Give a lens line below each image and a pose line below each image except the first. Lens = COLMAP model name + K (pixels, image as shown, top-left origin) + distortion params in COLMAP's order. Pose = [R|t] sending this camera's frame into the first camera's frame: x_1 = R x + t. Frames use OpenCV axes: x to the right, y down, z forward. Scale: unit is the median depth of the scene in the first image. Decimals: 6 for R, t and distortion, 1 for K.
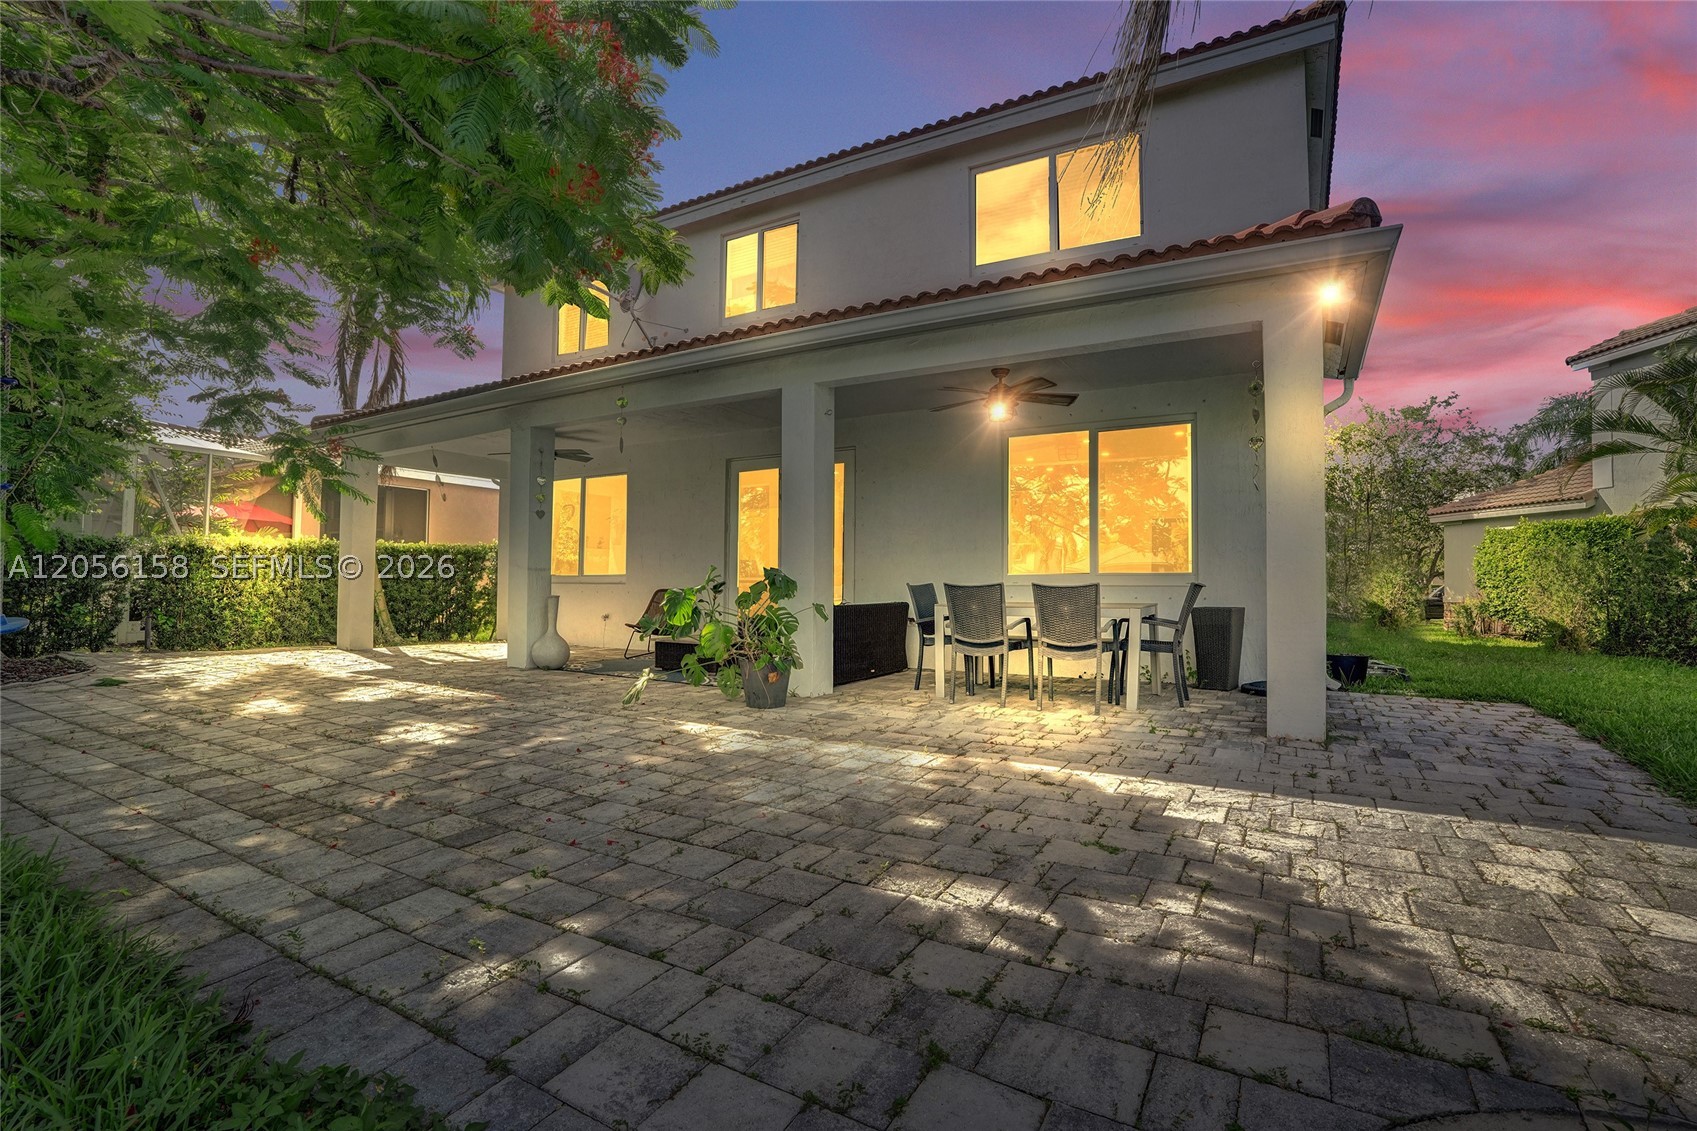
lens RADIAL K [[783.7, 0, 848.5], [0, 783.7, 565.5], [0, 0, 1]] dist [-0.000225, 0.000358]
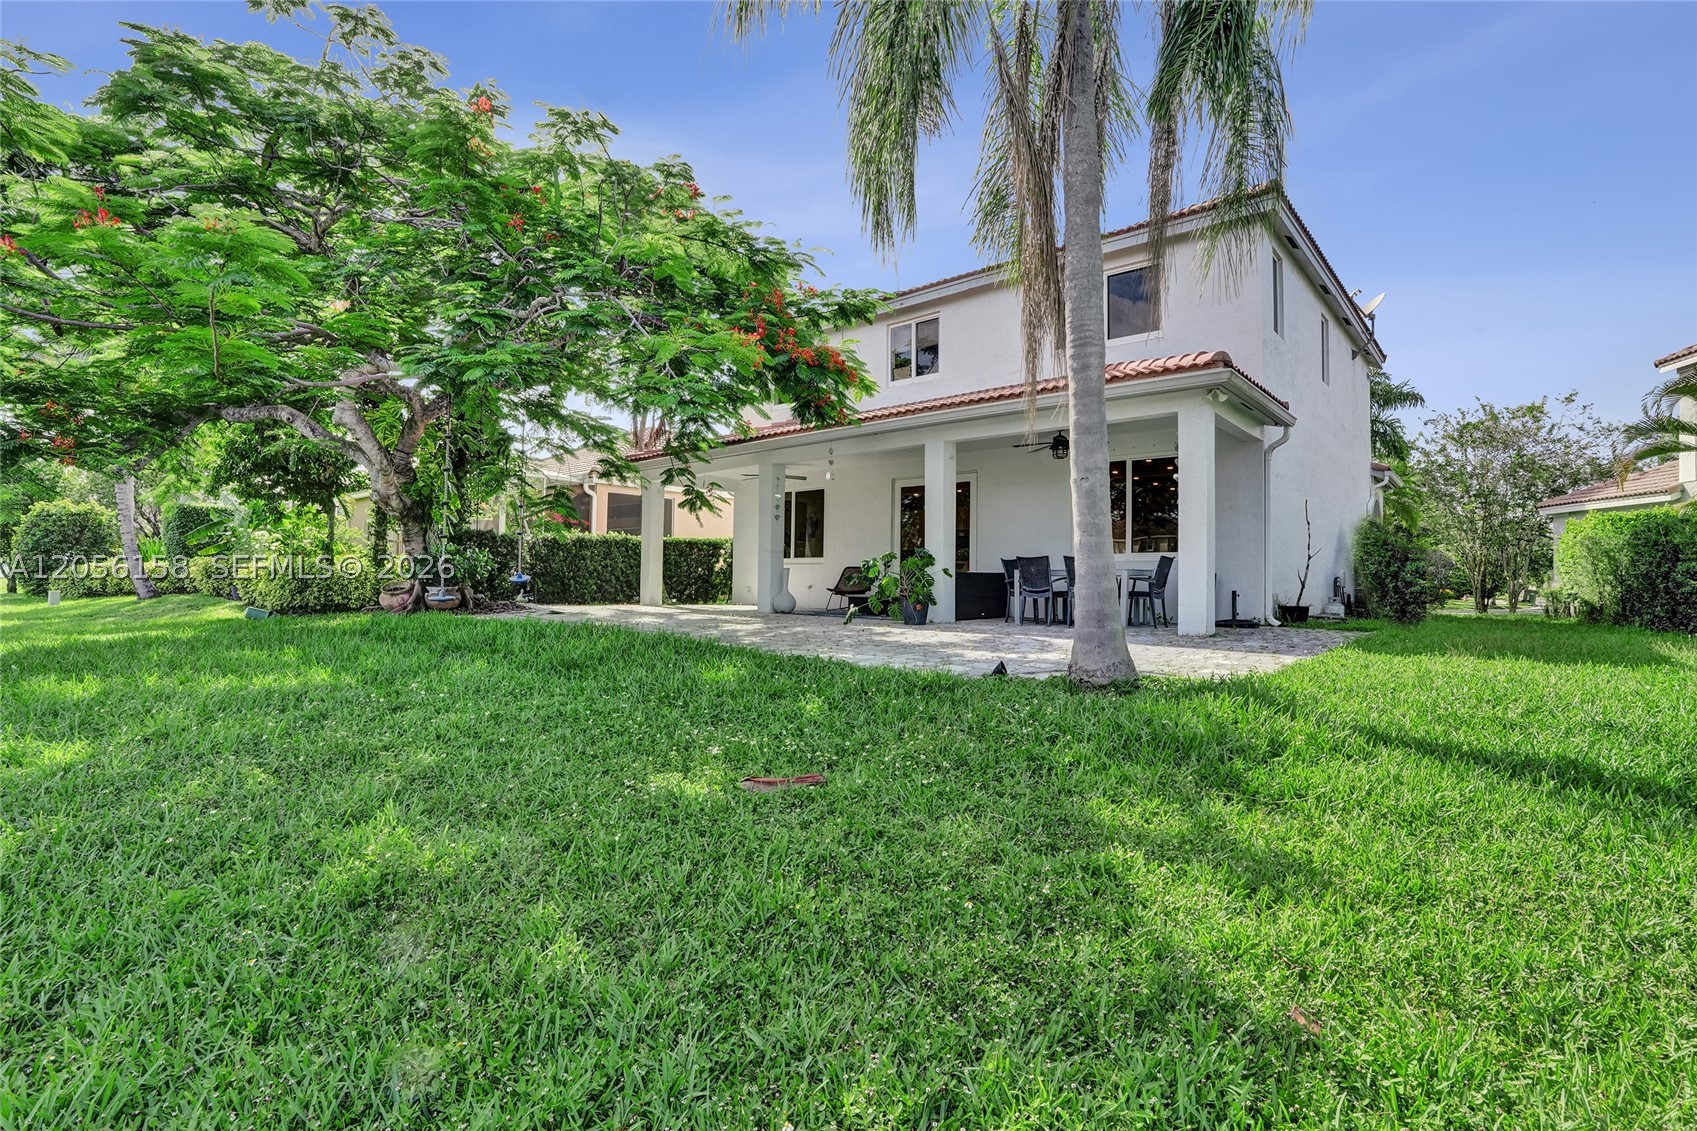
lens RADIAL K [[783.7, 0, 848.5], [0, 783.7, 565.5], [0, 0, 1]] dist [-0.000225, 0.000358]
pose [[0.979394, 0.003260, -0.201933, 0.056218], [-0.001363, 0.999954, 0.009533, 0.012135], [0.201954, -0.009062, 0.979353, -0.417443]]
